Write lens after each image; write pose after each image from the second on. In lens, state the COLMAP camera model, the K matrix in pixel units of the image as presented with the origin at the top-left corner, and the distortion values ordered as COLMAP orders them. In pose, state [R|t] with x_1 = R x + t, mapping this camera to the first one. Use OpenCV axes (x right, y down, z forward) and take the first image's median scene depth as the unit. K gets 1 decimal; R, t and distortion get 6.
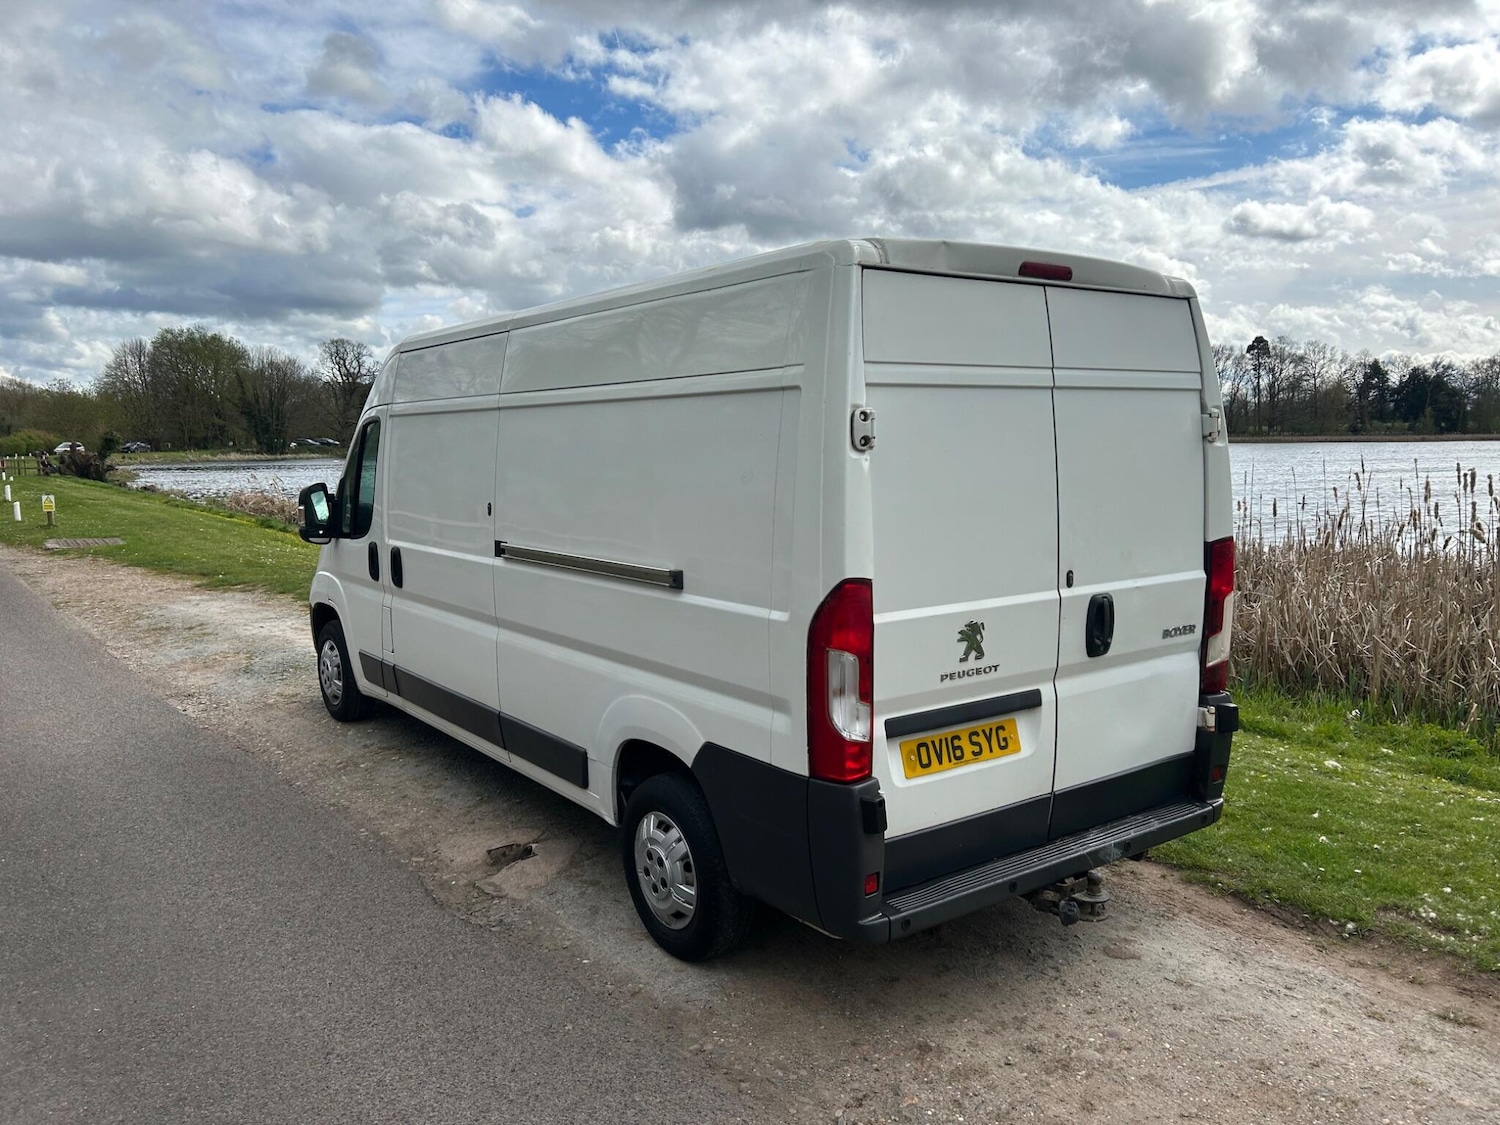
lens RADIAL K [[1128.6, 0, 748.4], [0, 1128.6, 575.5], [0, 0, 1]] dist [0.049272, -0.047599]
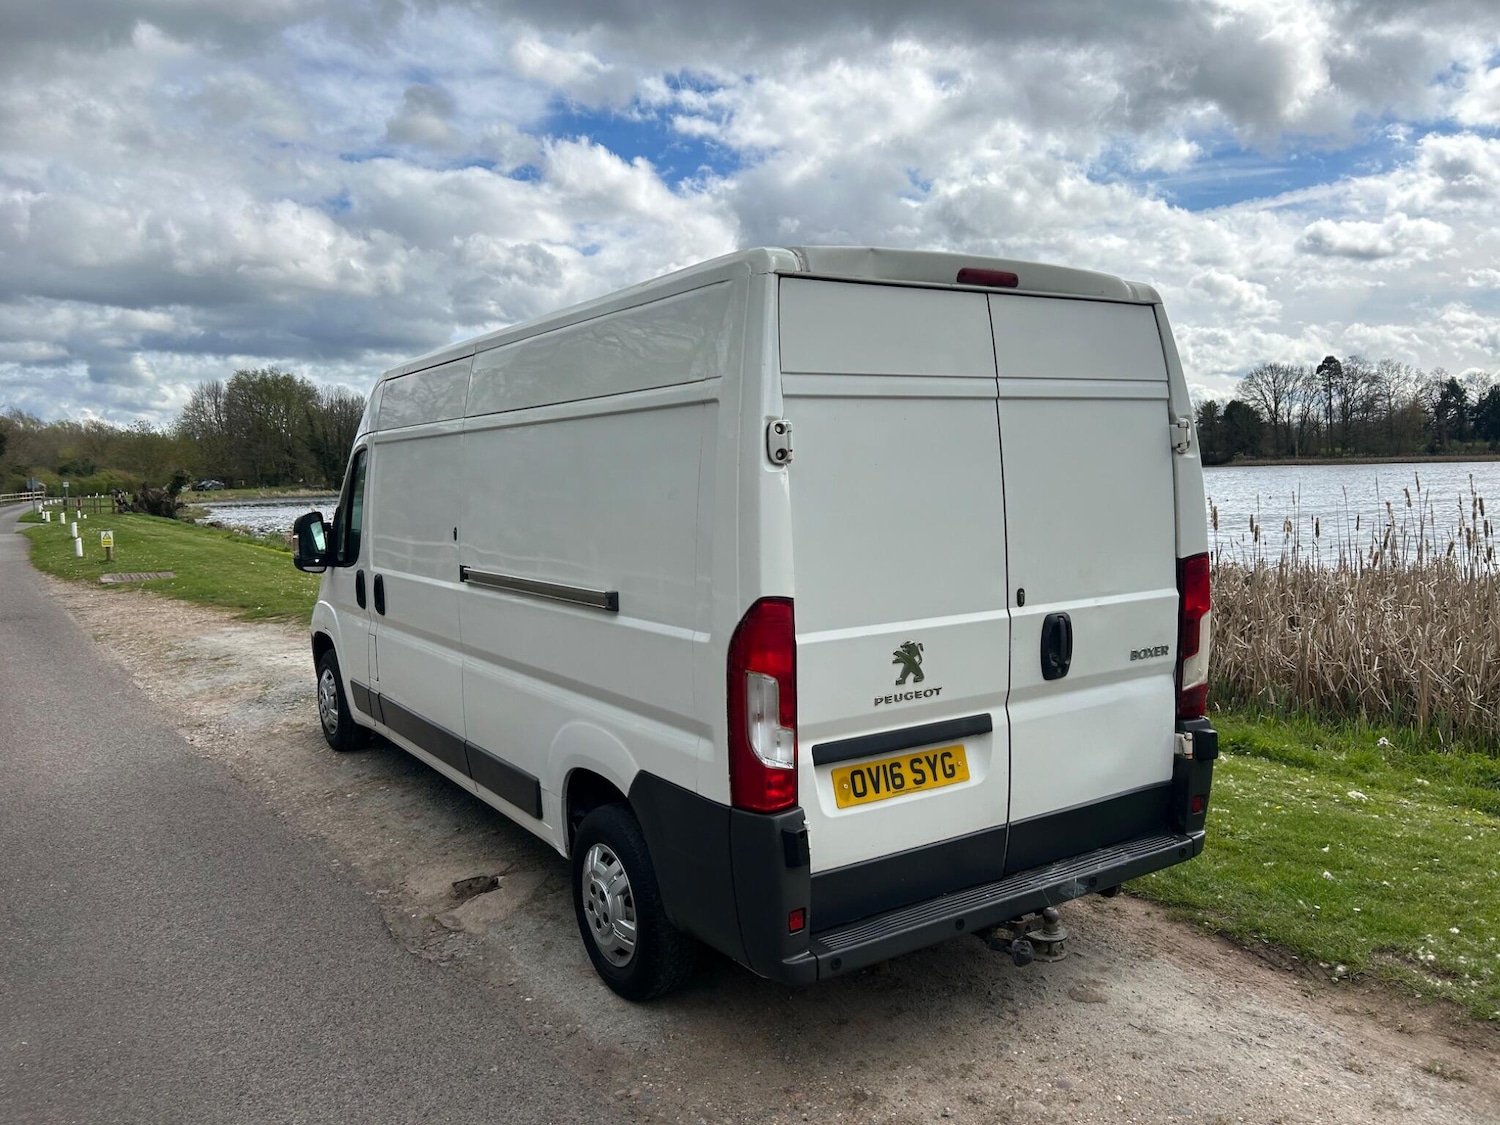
lens RADIAL K [[1131.8, 0, 750.0], [0, 1131.8, 562.5], [0, 0, 1]] dist [0.045344, -0.044755]
pose [[0.998498, -0.010015, -0.053862, 0.108911], [0.007974, 0.999247, -0.037976, 0.008050], [0.054201, 0.037489, 0.997826, 0.033556]]
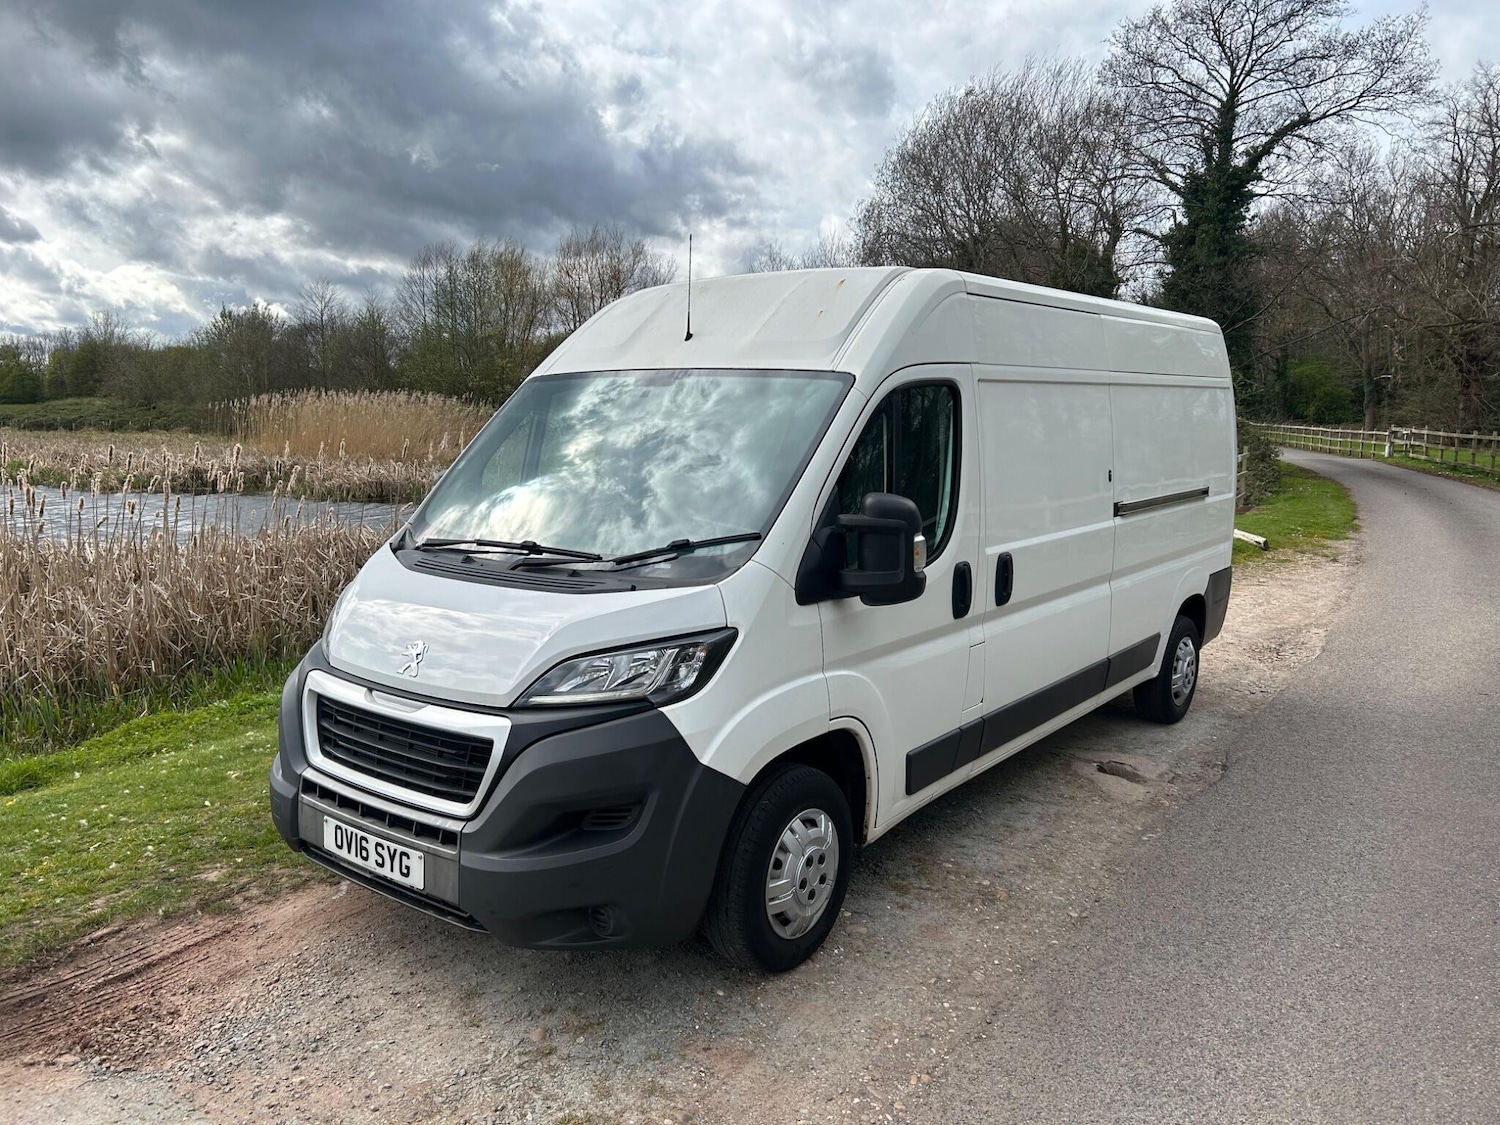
lens RADIAL K [[1132.5, 0, 747.6], [0, 1132.5, 566.4], [0, 0, 1]] dist [0.044666, -0.044682]
pose [[-0.281817, -0.133516, 0.950133, -1.565056], [0.108585, 0.979470, 0.169846, -0.261151], [-0.953304, 0.151036, -0.261533, 2.165340]]
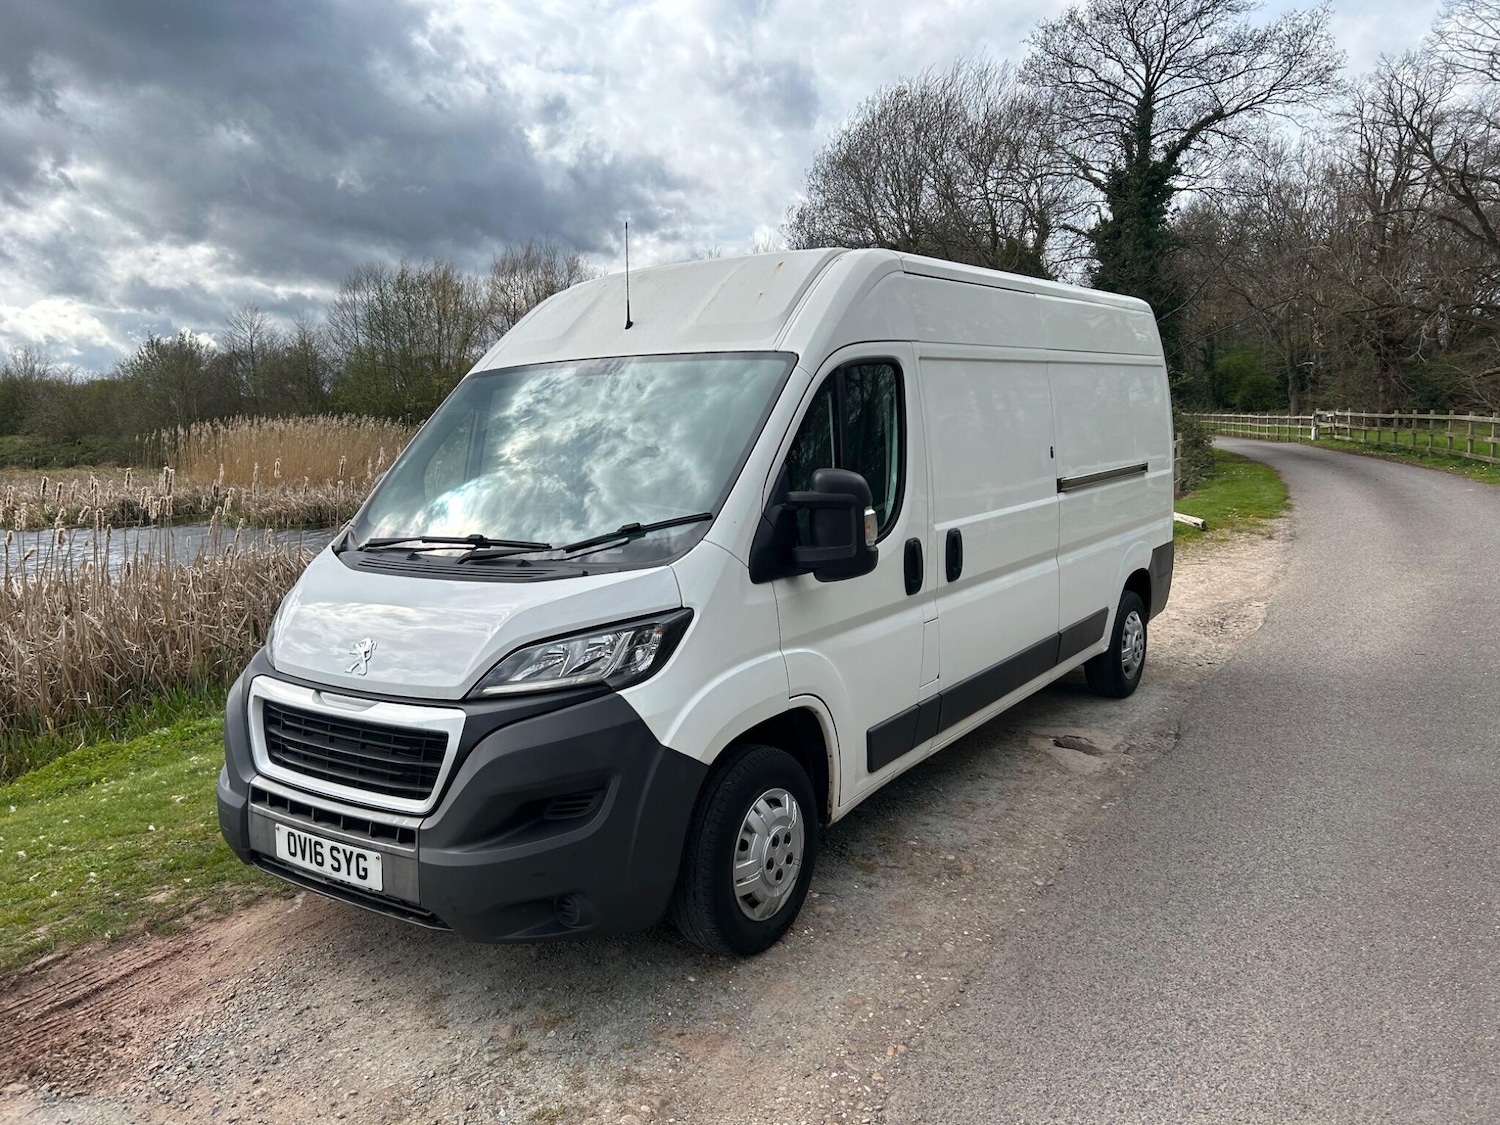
lens RADIAL K [[1131.8, 0, 750.0], [0, 1131.8, 562.5], [0, 0, 1]] dist [0.045344, -0.044755]
pose [[-0.332234, -0.107123, 0.937094, -1.561770], [0.145833, 0.975748, 0.163244, -0.235424], [-0.931855, 0.190895, -0.308555, 2.171231]]
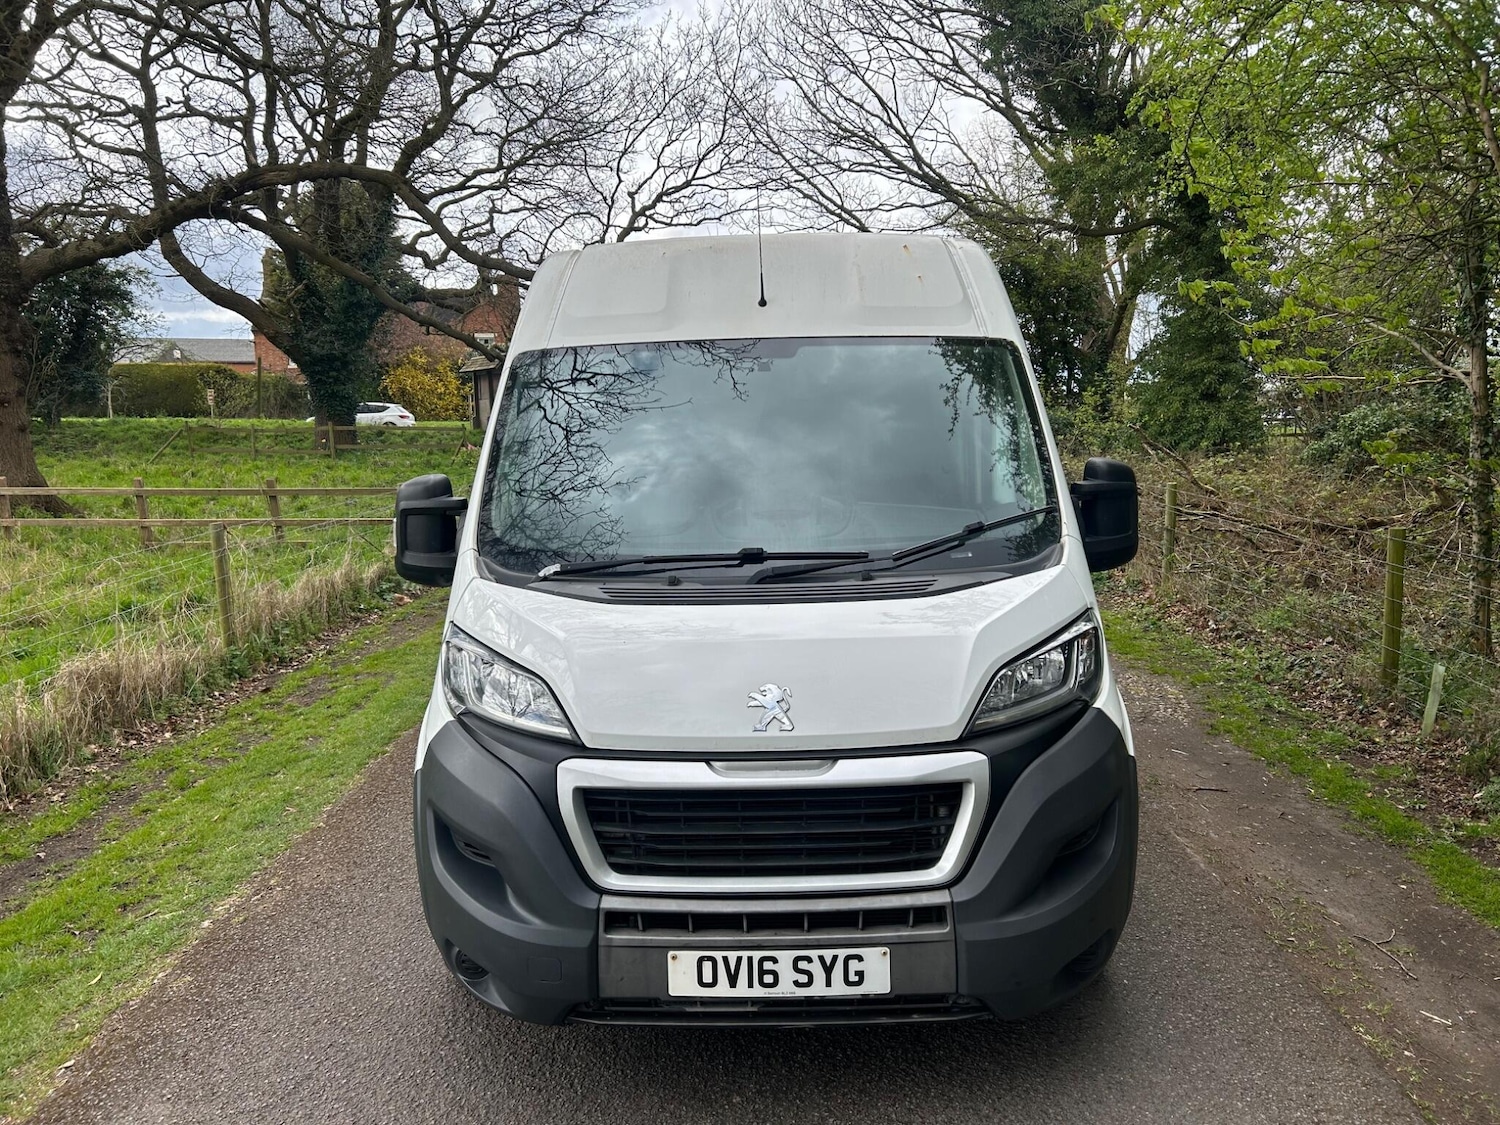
lens RADIAL K [[1131.3, 0, 761.2], [0, 1131.3, 564.3], [0, 0, 1]] dist [0.044182, -0.042195]
pose [[-0.802963, -0.066535, 0.592304, -1.014439], [0.098247, 0.965381, 0.241633, -0.318113], [-0.587876, 0.252215, -0.768628, 2.724725]]
